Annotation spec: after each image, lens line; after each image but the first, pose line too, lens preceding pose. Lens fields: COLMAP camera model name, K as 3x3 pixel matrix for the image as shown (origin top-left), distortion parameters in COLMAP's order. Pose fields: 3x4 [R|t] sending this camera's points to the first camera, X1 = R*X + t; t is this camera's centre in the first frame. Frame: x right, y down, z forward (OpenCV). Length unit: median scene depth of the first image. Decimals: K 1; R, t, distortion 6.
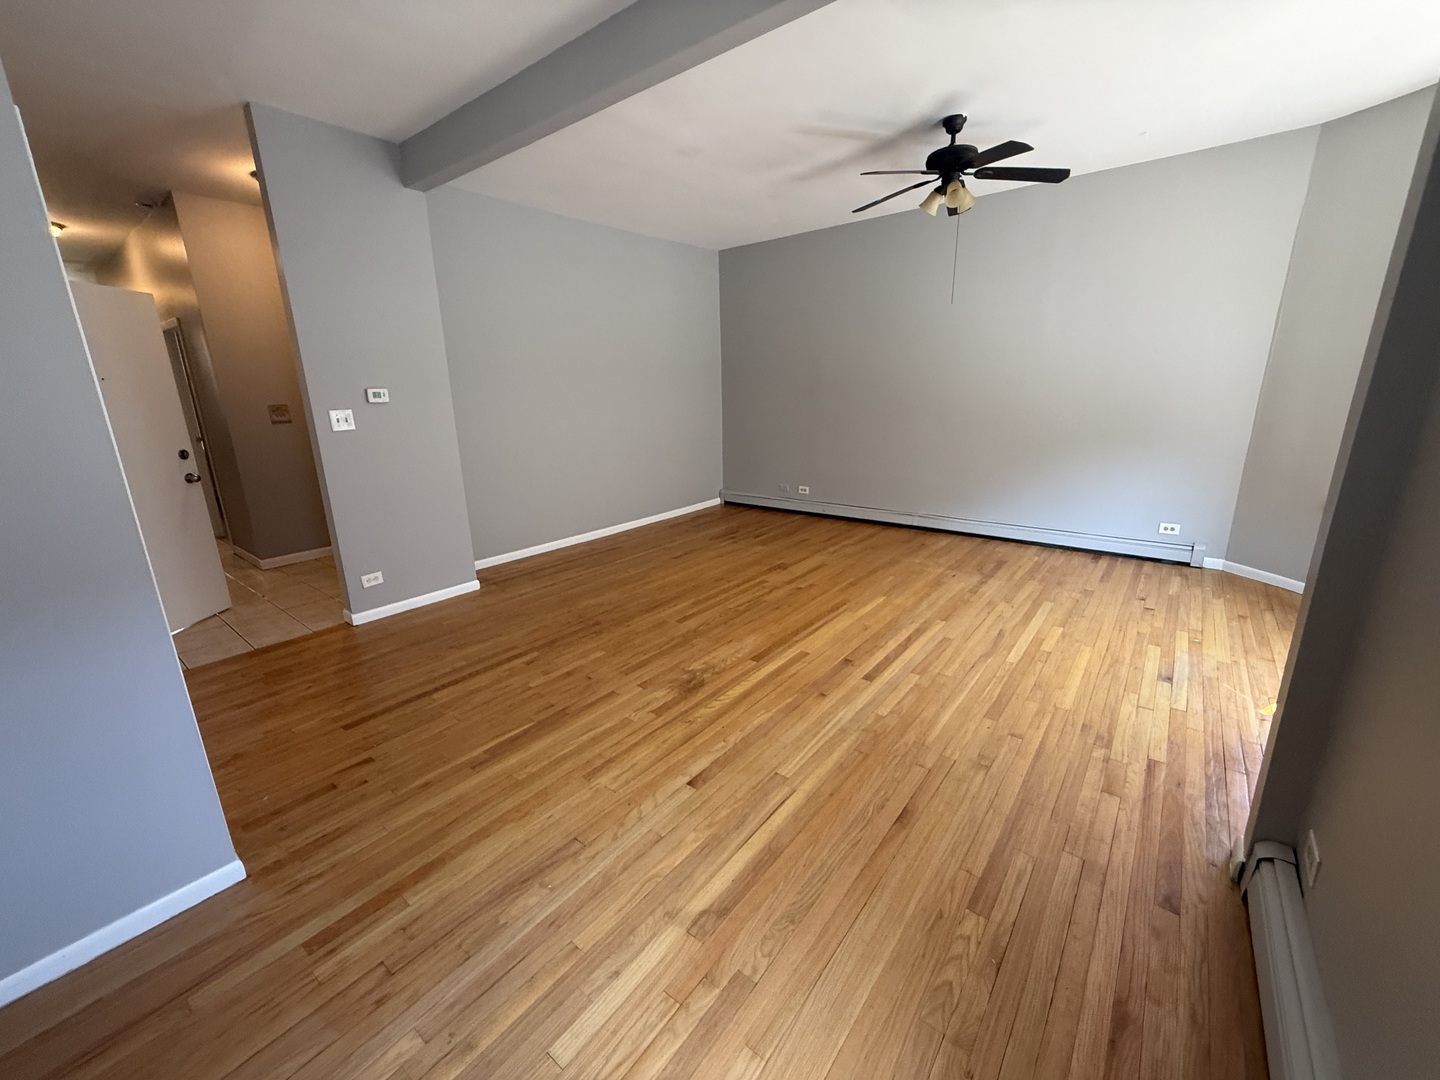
lens RADIAL K [[572.3, 0, 717.8], [0, 572.3, 543.5], [0, 0, 1]] dist [0.000327, -0.000355]
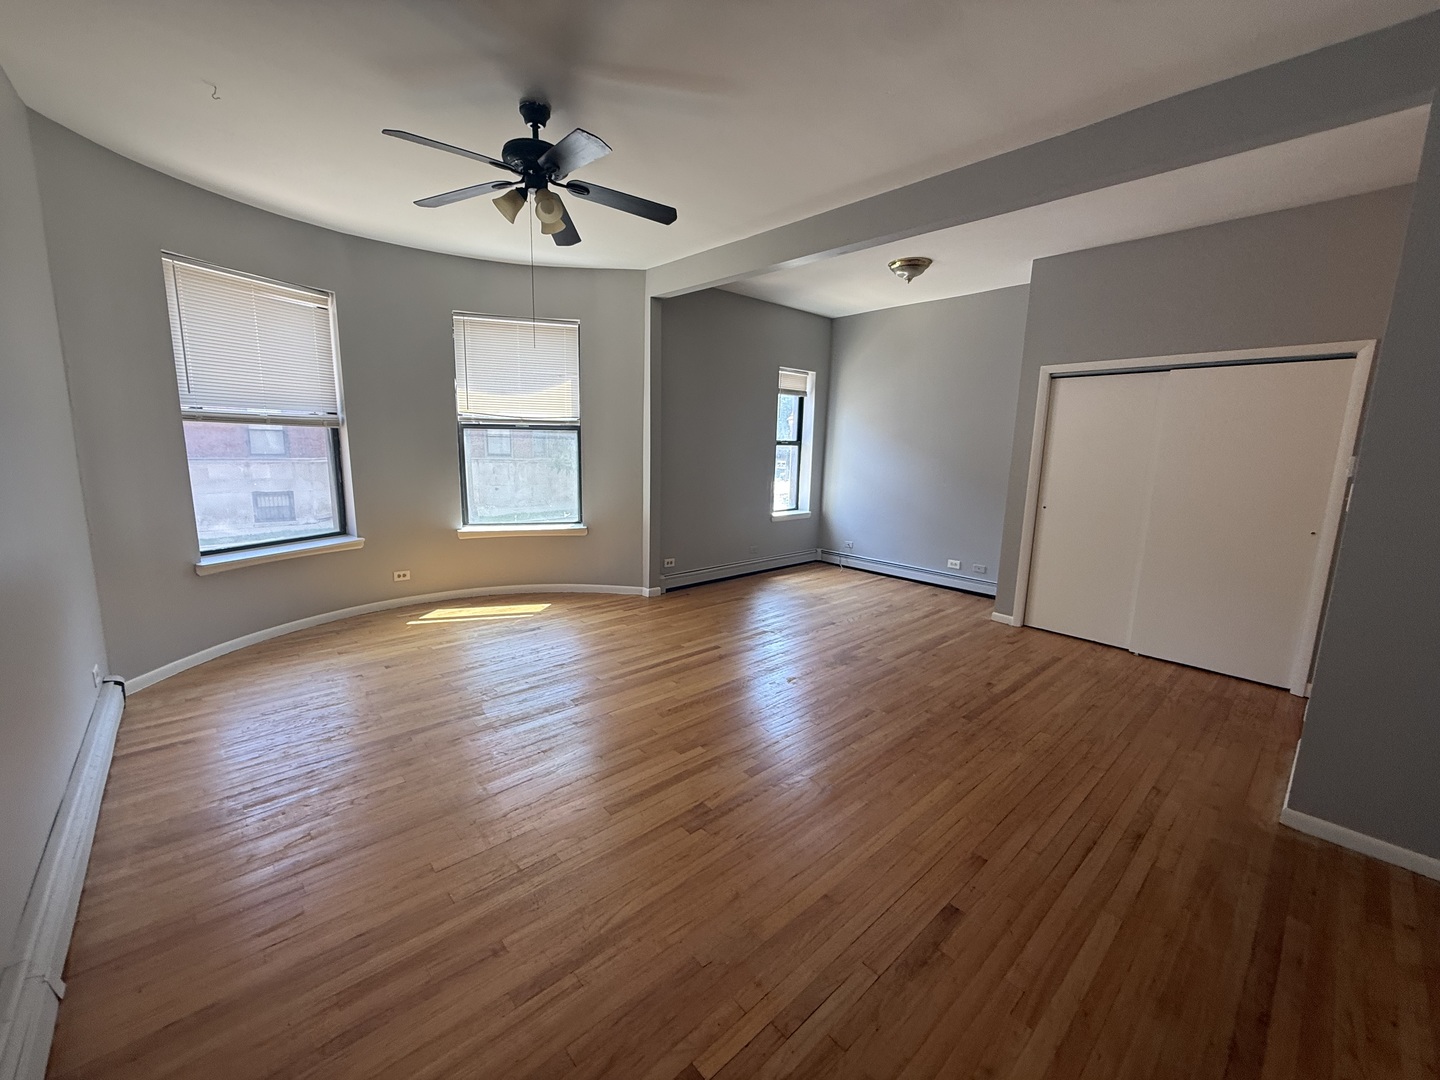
lens RADIAL K [[572.3, 0, 716.9], [0, 572.3, 535.2], [0, 0, 1]] dist [0.000327, -0.000355]
pose [[-0.986965, -0.027151, 0.158627, 0.033579], [0.040902, 0.910982, 0.410412, -0.476041], [-0.155649, 0.411551, -0.897997, 1.697139]]
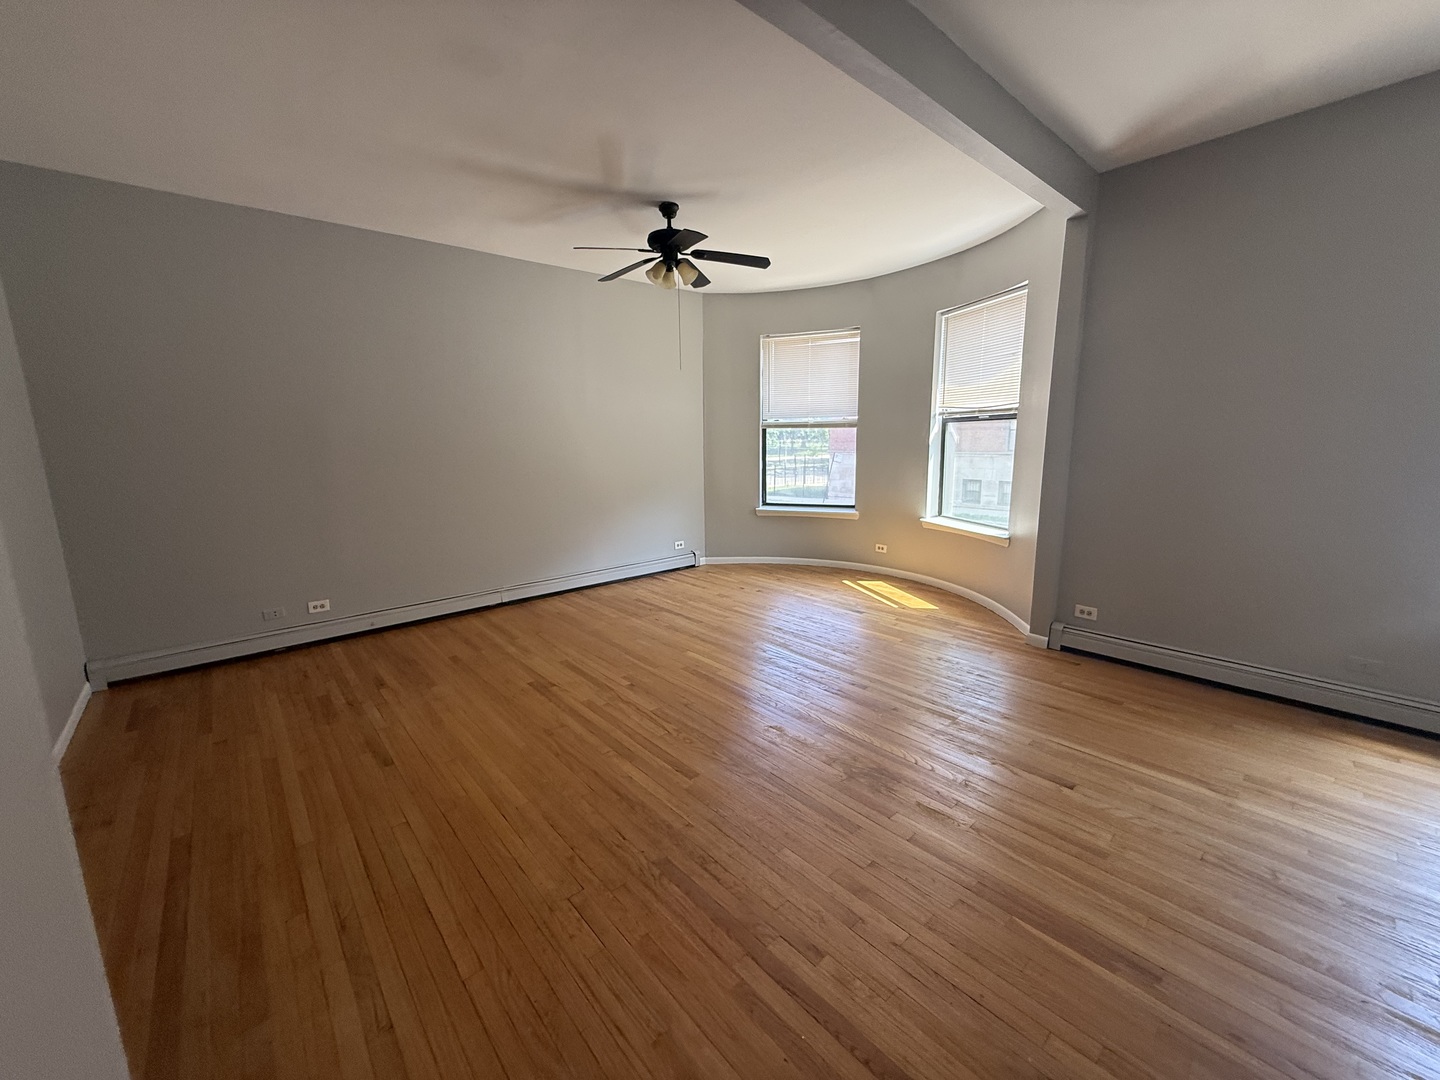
lens RADIAL K [[572.3, 0, 722.4], [0, 572.3, 538.5], [0, 0, 1]] dist [0.000327, -0.000355]
pose [[0.171675, -0.155315, 0.972834, -0.671337], [0.271562, 0.956696, 0.104816, -0.193917], [-0.946986, 0.246190, 0.206418, 0.747750]]
